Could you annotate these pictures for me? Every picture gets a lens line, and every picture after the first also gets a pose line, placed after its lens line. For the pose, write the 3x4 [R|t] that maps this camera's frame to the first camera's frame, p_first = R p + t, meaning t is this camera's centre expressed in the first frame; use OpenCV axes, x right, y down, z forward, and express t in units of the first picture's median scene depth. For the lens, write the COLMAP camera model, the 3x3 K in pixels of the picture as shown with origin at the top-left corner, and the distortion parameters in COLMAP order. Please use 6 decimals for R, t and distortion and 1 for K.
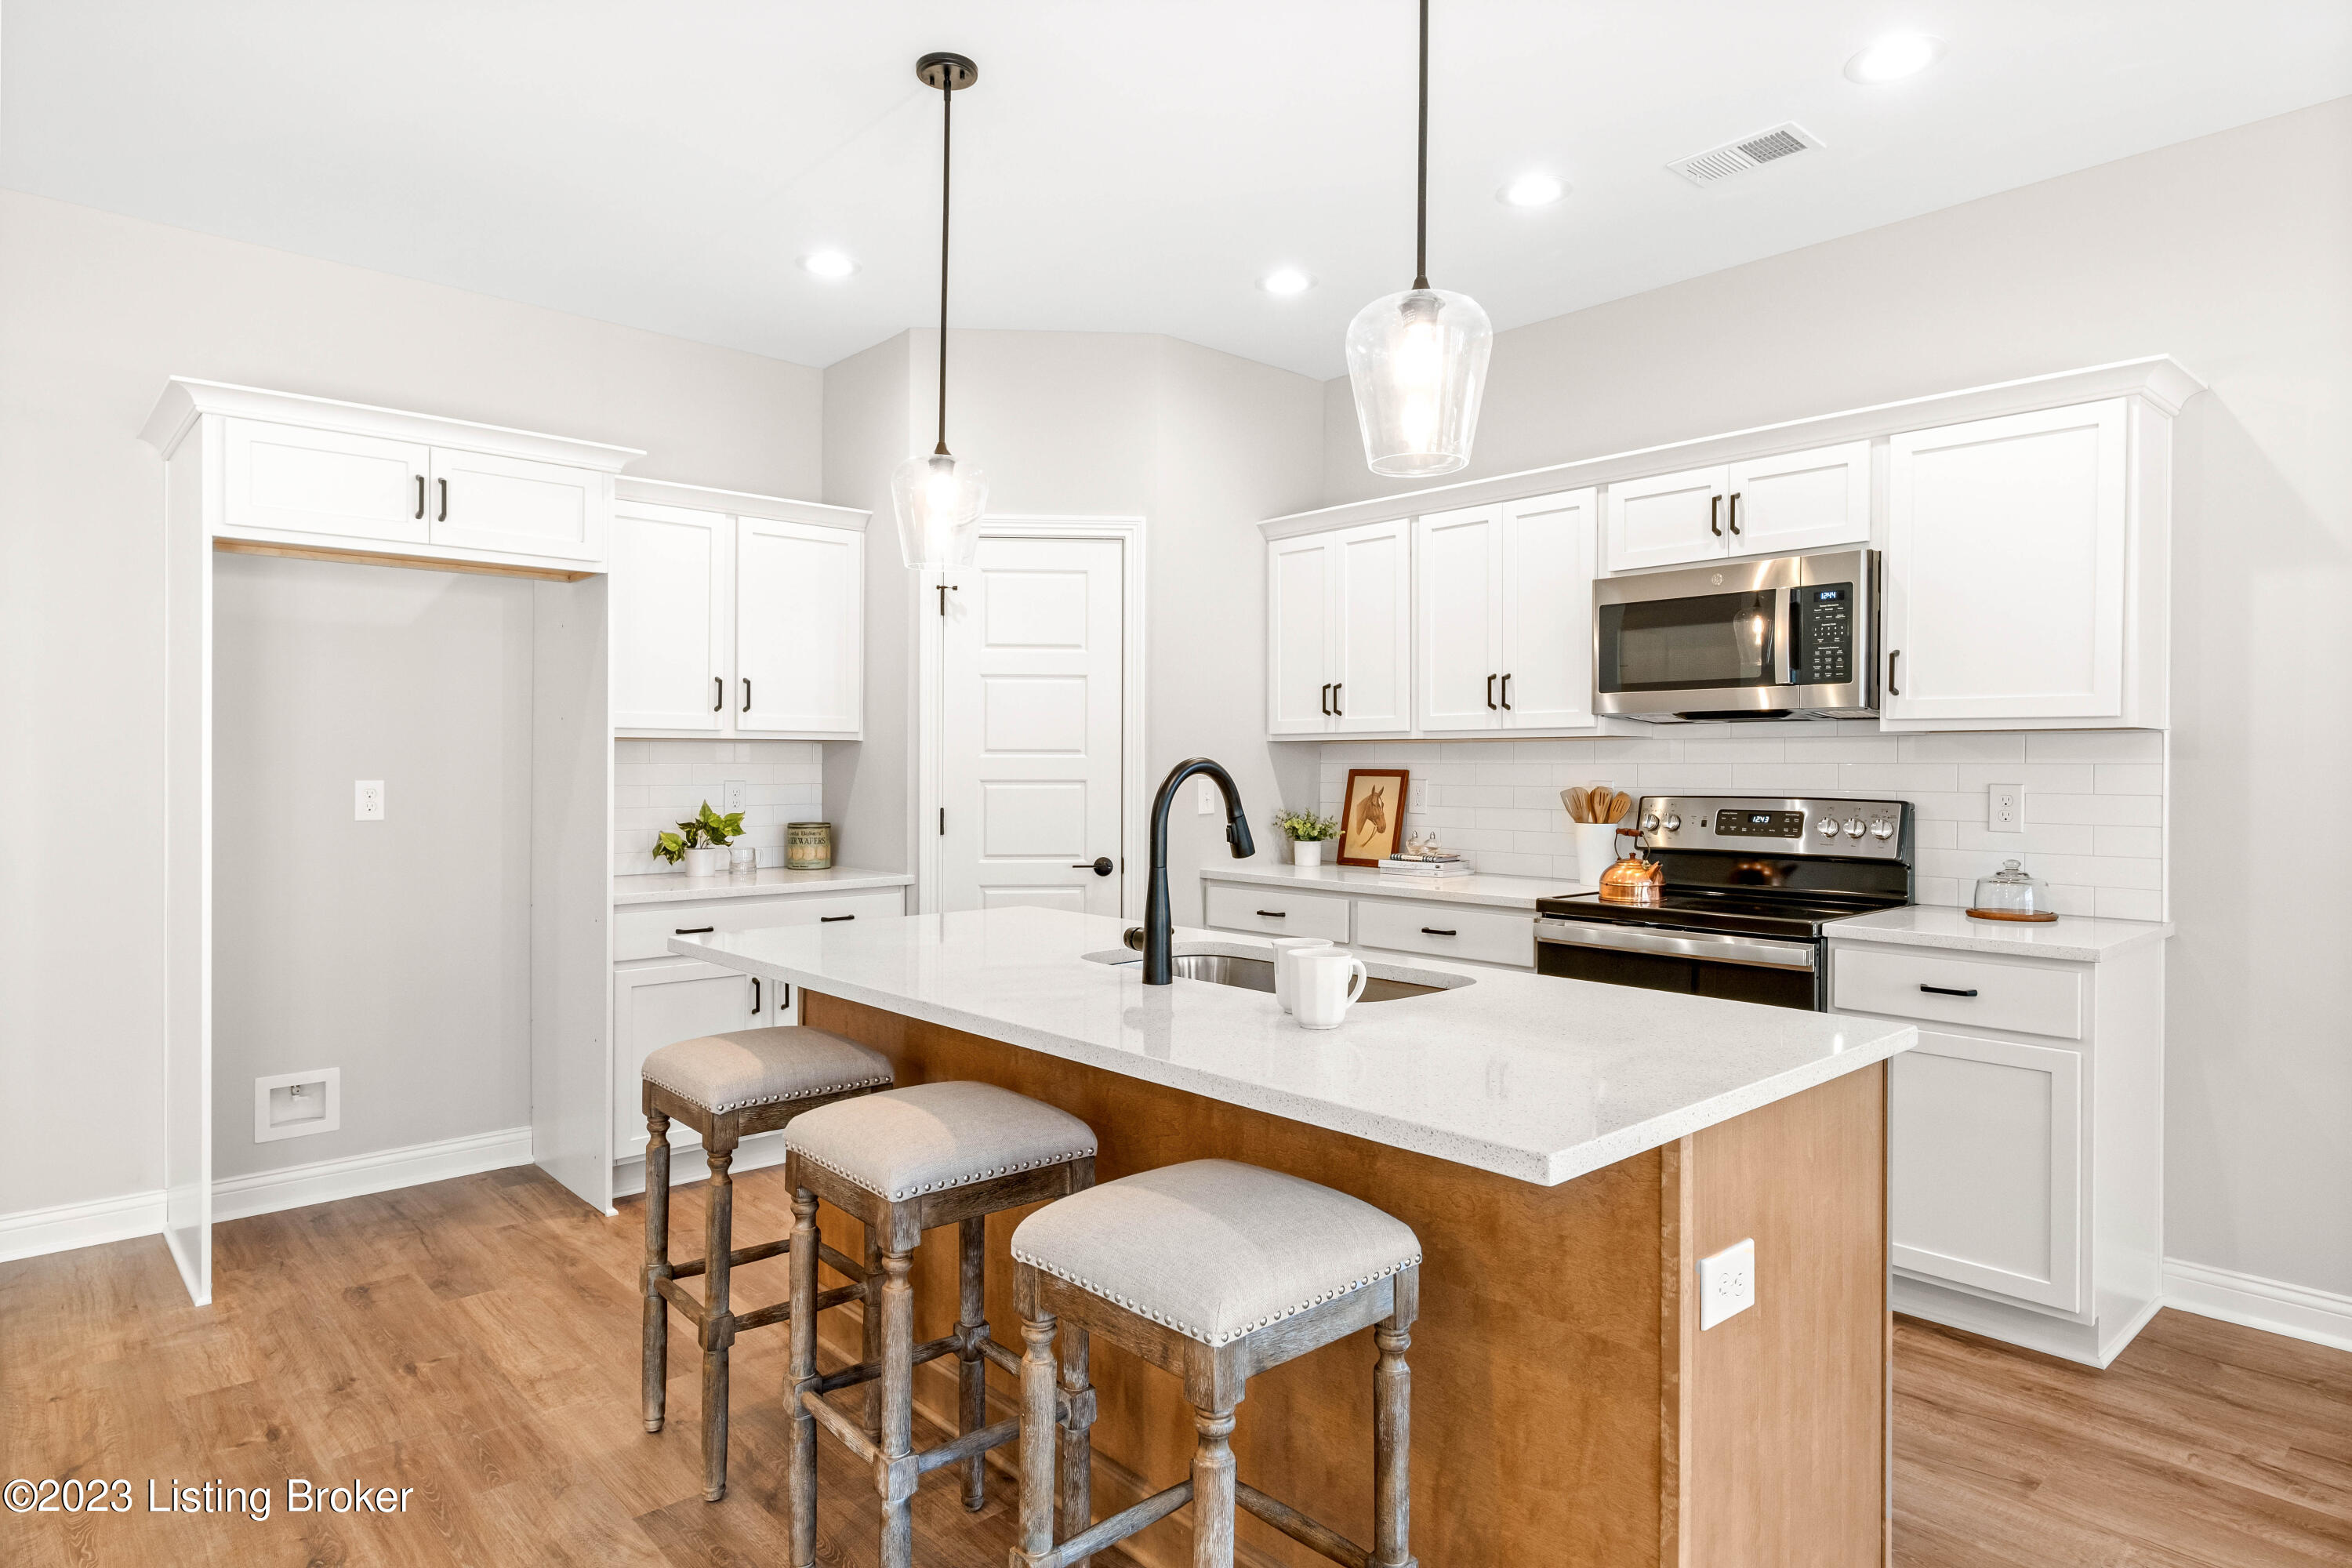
lens RADIAL K [[1317.5, 0, 1187.4], [0, 1317.5, 773.0], [0, 0, 1]] dist [0.004059, 0.000657]
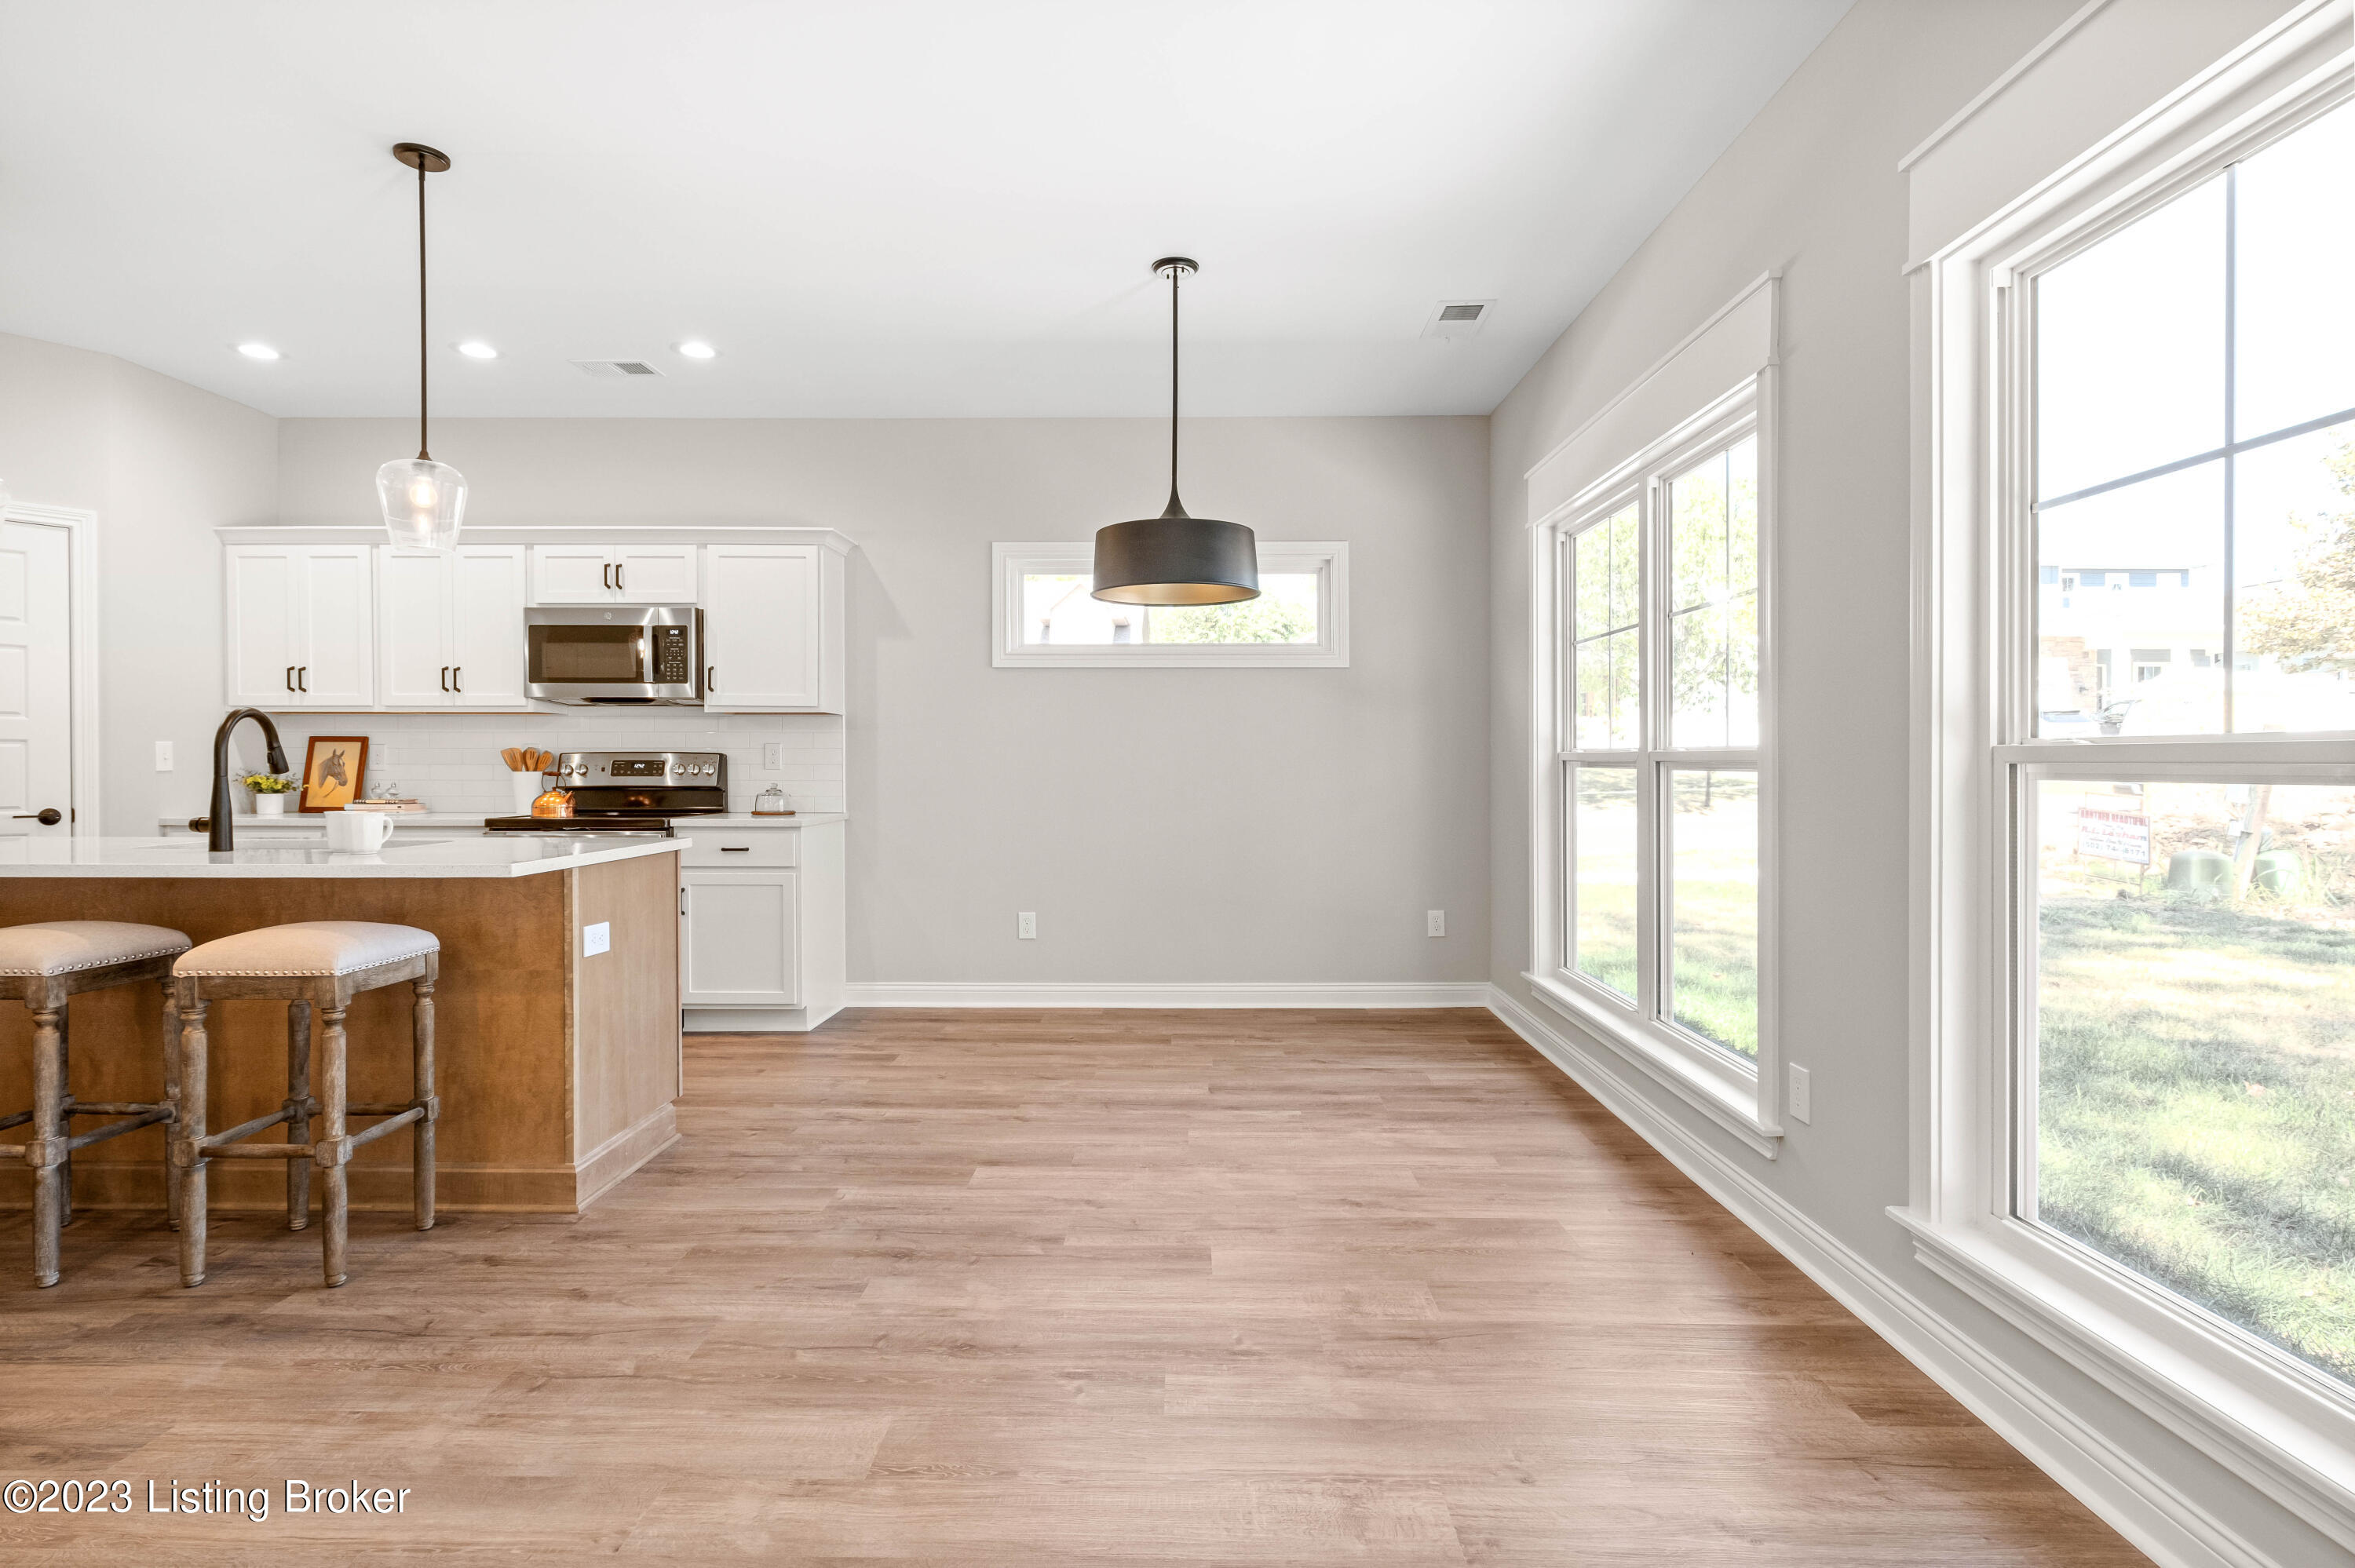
lens RADIAL K [[1148.1, 0, 1177.5], [0, 1148.1, 784.0], [0, 0, 1]] dist [-0.000262, -0.002316]
pose [[0.683440, -0.013902, 0.729874, -0.154010], [0.004435, 0.999879, 0.014891, 0.042289], [-0.729993, -0.006940, 0.683419, -0.481334]]
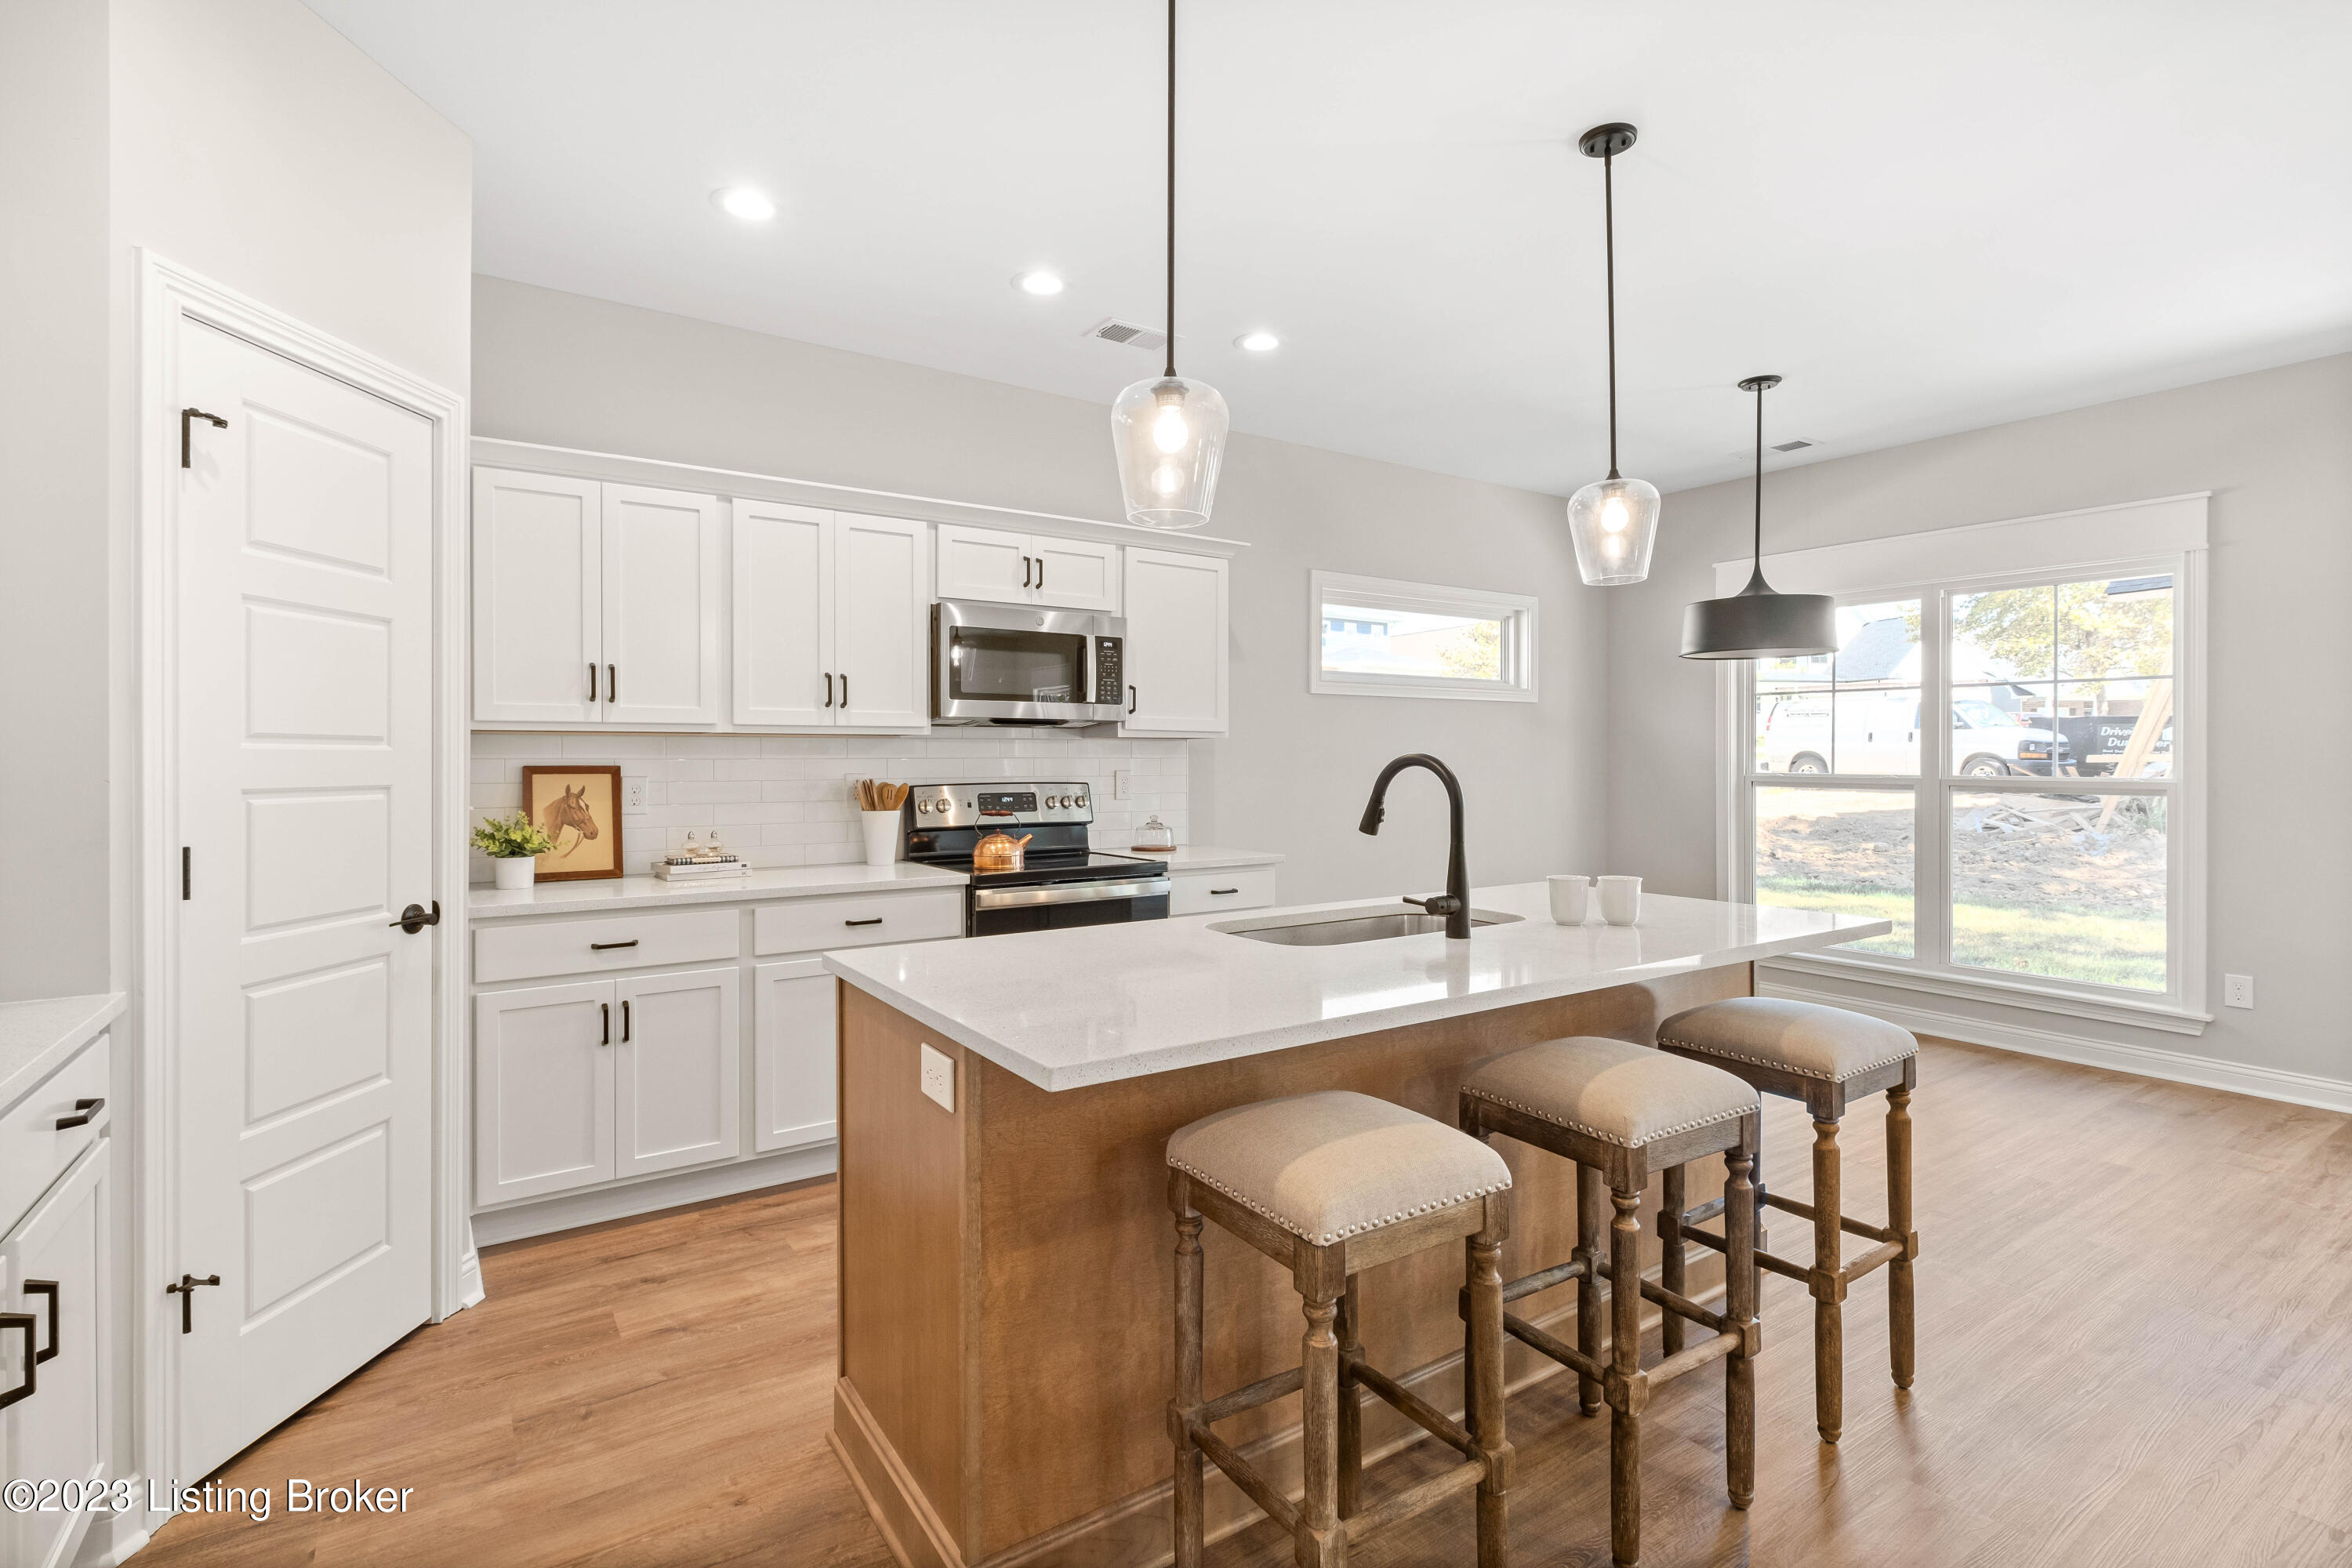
lens RADIAL K [[1091.2, 0, 1168.6], [0, 1091.2, 771.4], [0, 0, 1]] dist [0.000454, 0.000160]
pose [[0.157767, -0.013016, 0.987391, -0.685379], [0.008509, 0.999894, 0.011821, -0.005820], [-0.987440, 0.006537, 0.157861, 0.709721]]
